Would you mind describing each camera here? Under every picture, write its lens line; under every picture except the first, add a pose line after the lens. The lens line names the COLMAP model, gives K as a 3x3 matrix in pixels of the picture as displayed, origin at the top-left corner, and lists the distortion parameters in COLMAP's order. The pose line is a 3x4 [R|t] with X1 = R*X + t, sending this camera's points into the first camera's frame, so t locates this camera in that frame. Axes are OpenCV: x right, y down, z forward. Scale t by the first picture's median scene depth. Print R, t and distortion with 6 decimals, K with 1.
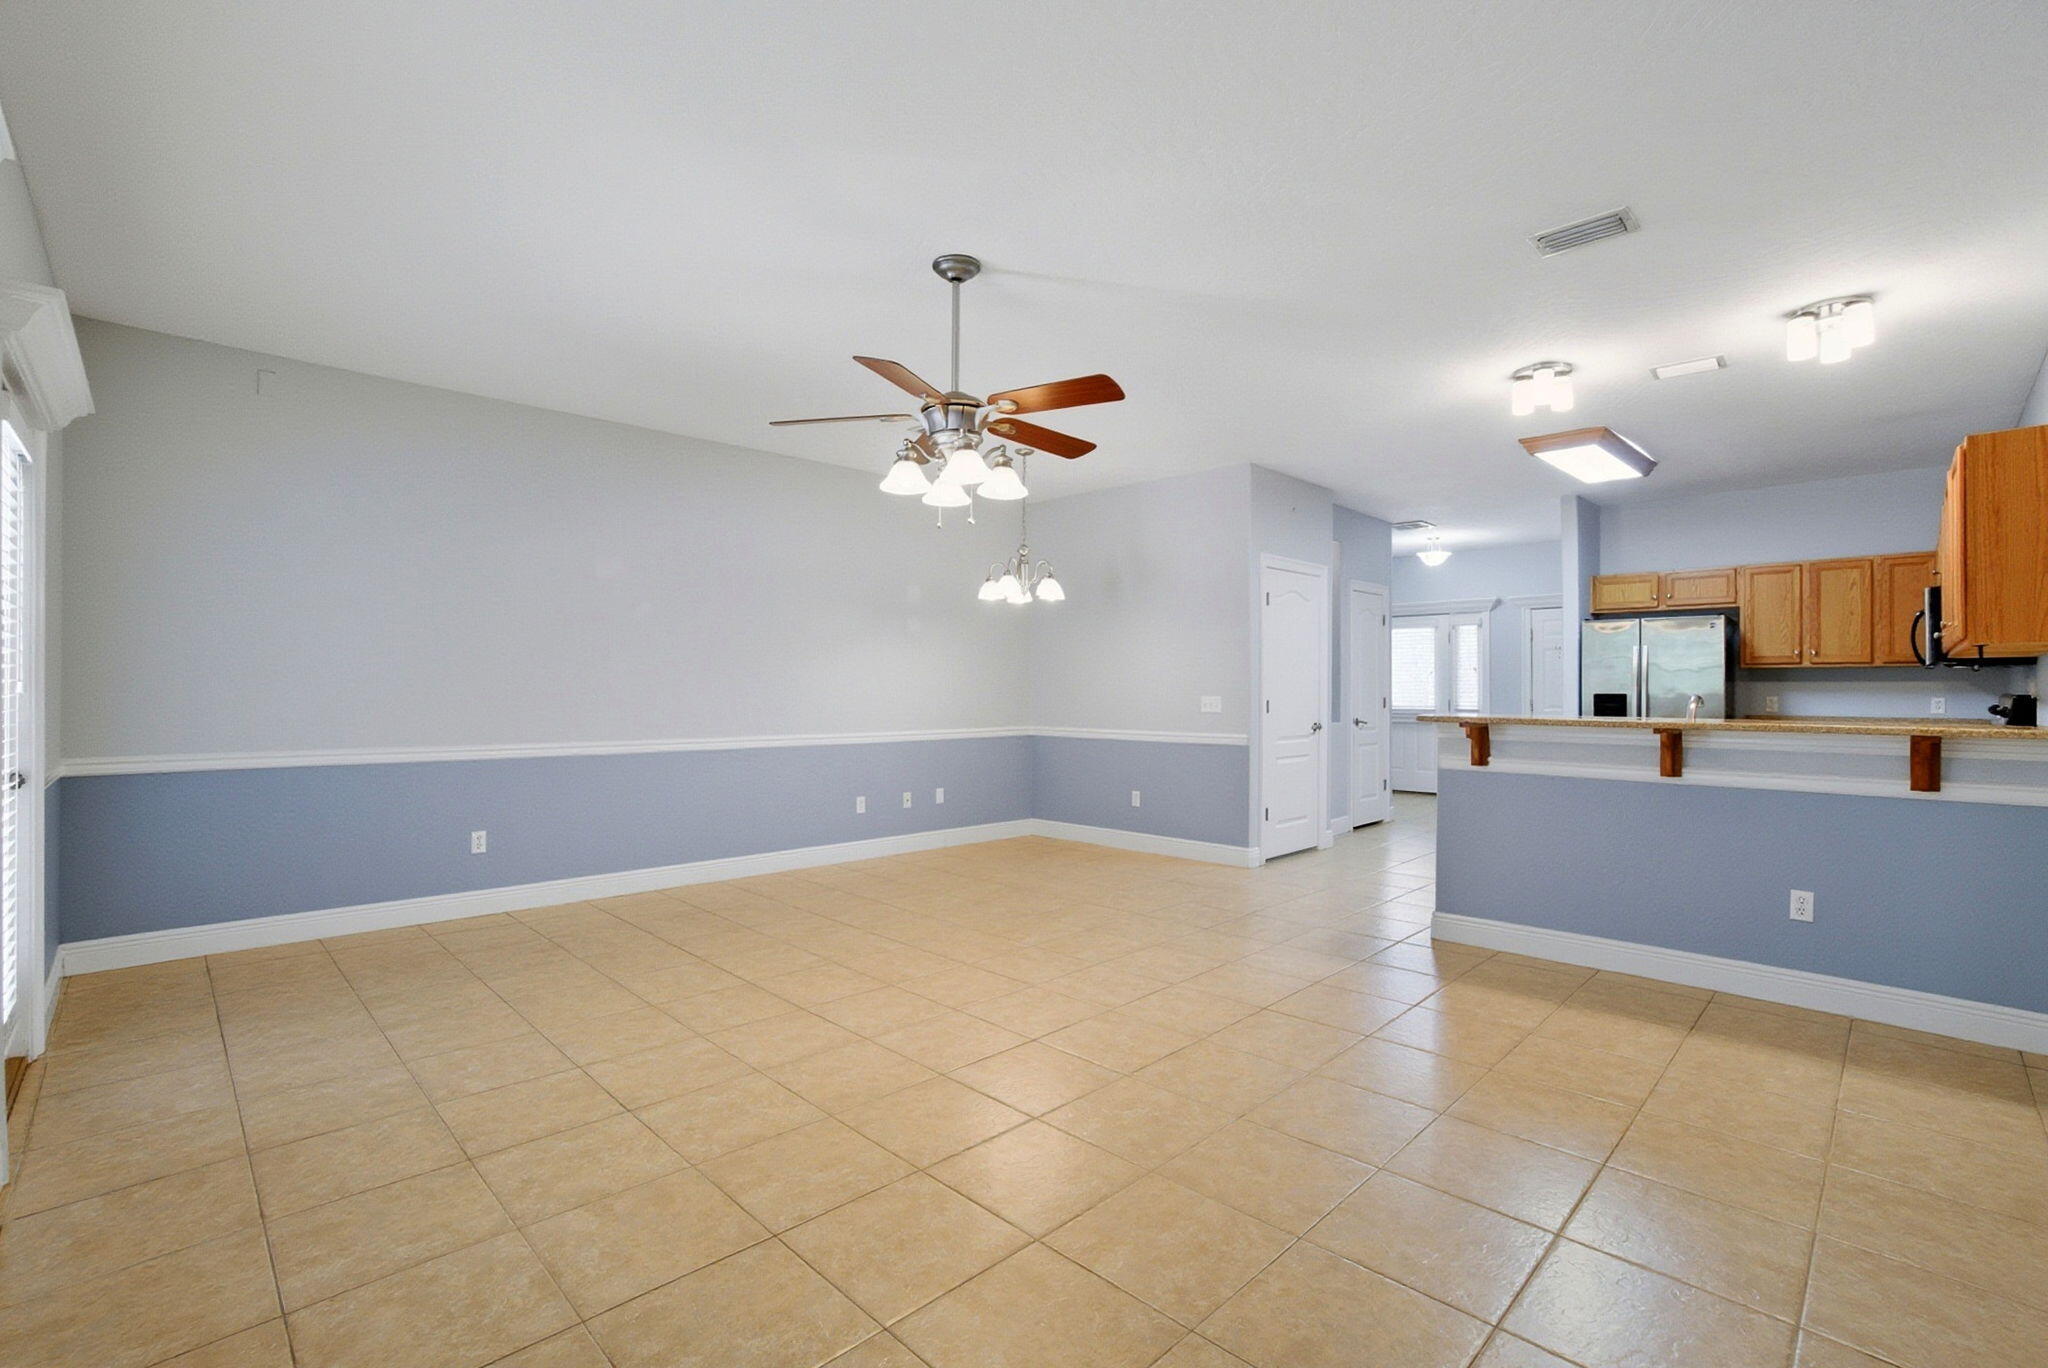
lens RADIAL K [[917.0, 0, 1021.0], [0, 917.0, 683.6], [0, 0, 1]] dist [-0.076642, 0.029846]
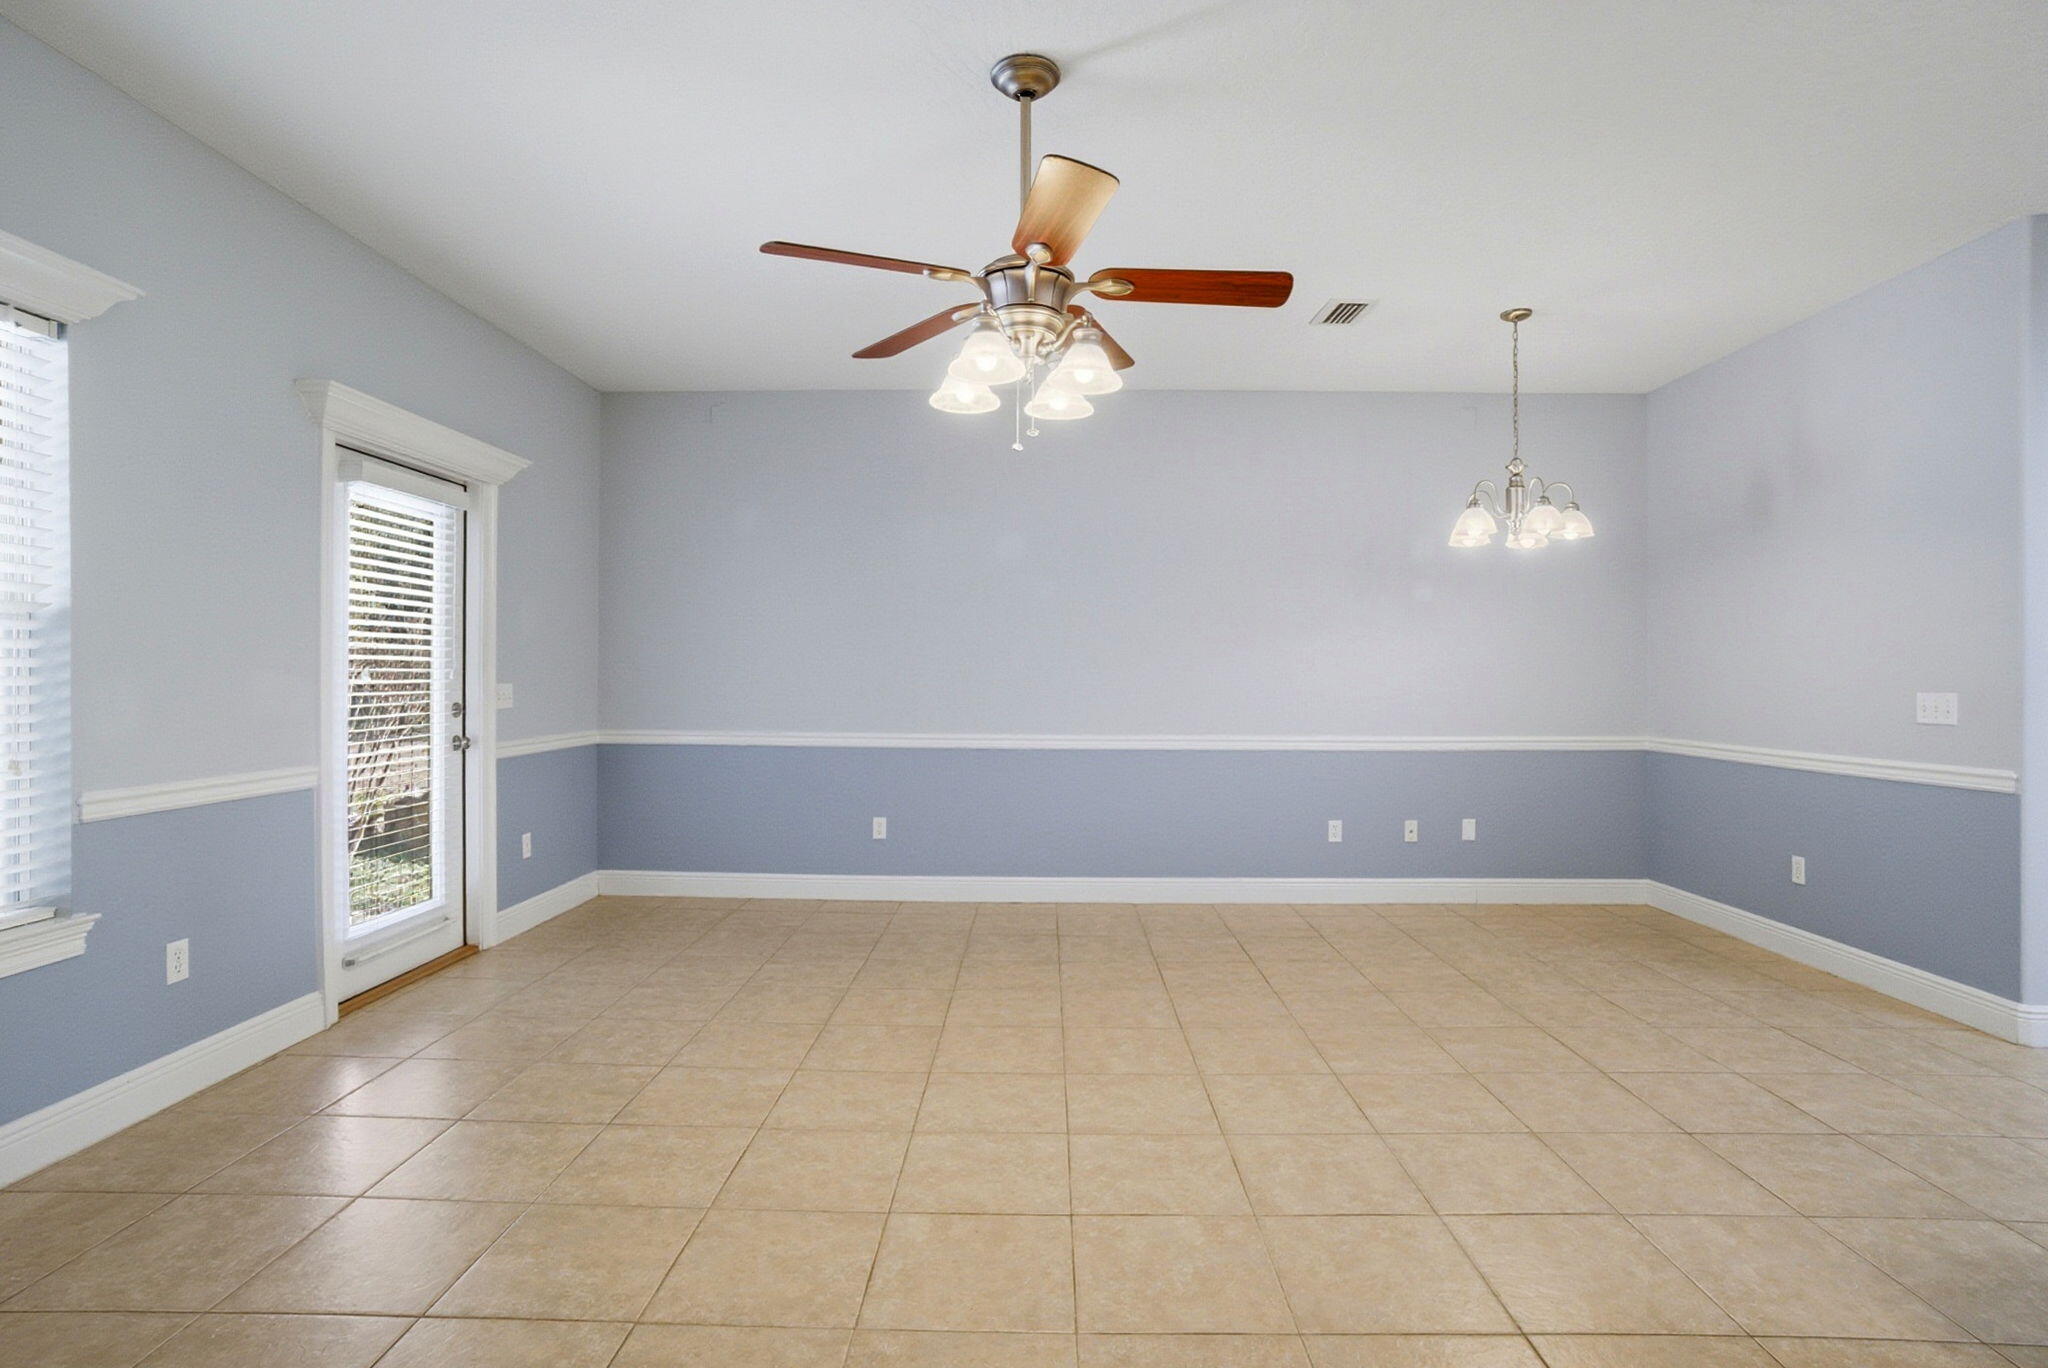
lens RADIAL K [[1011.3, 0, 1021.7], [0, 1011.3, 681.5], [0, 0, 1]] dist [-0.066354, 0.036154]
pose [[0.695851, 0.003482, -0.718178, 0.257770], [0.002095, 0.999974, 0.006878, 0.002324], [0.718184, -0.006291, 0.695825, 0.246928]]
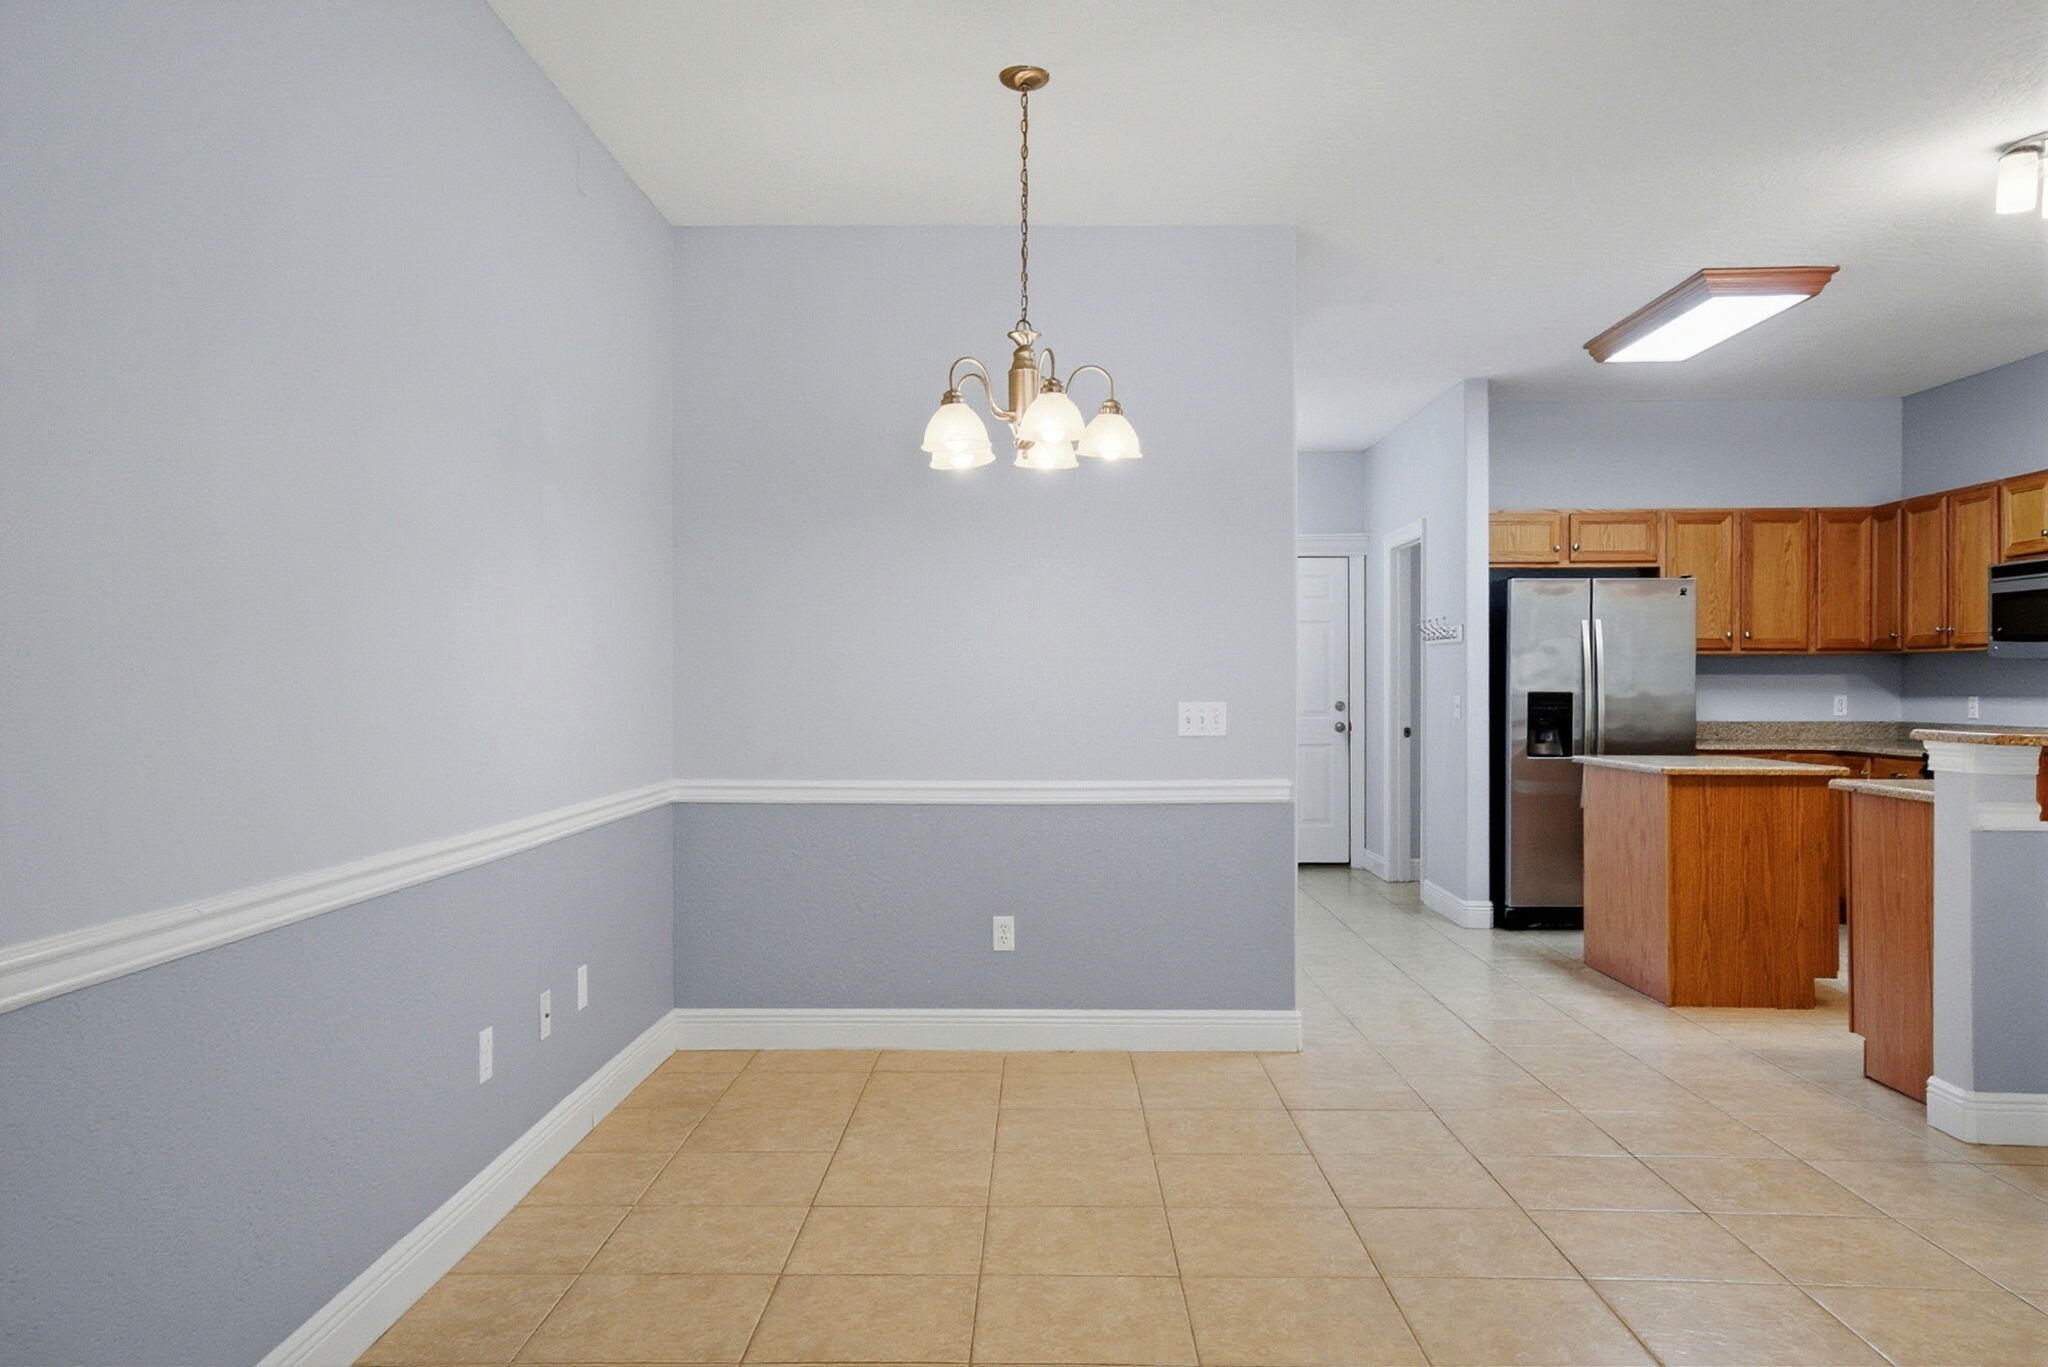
lens RADIAL K [[1547.6, 0, 1024.0], [0, 1547.6, 683.5], [0, 0, 1]] dist [-0.003923, 0.124955]
pose [[0.711925, -0.001793, 0.702253, -0.446485], [-0.001761, 0.999989, 0.004338, 0.000765], [-0.702253, -0.004324, 0.711914, 0.513561]]
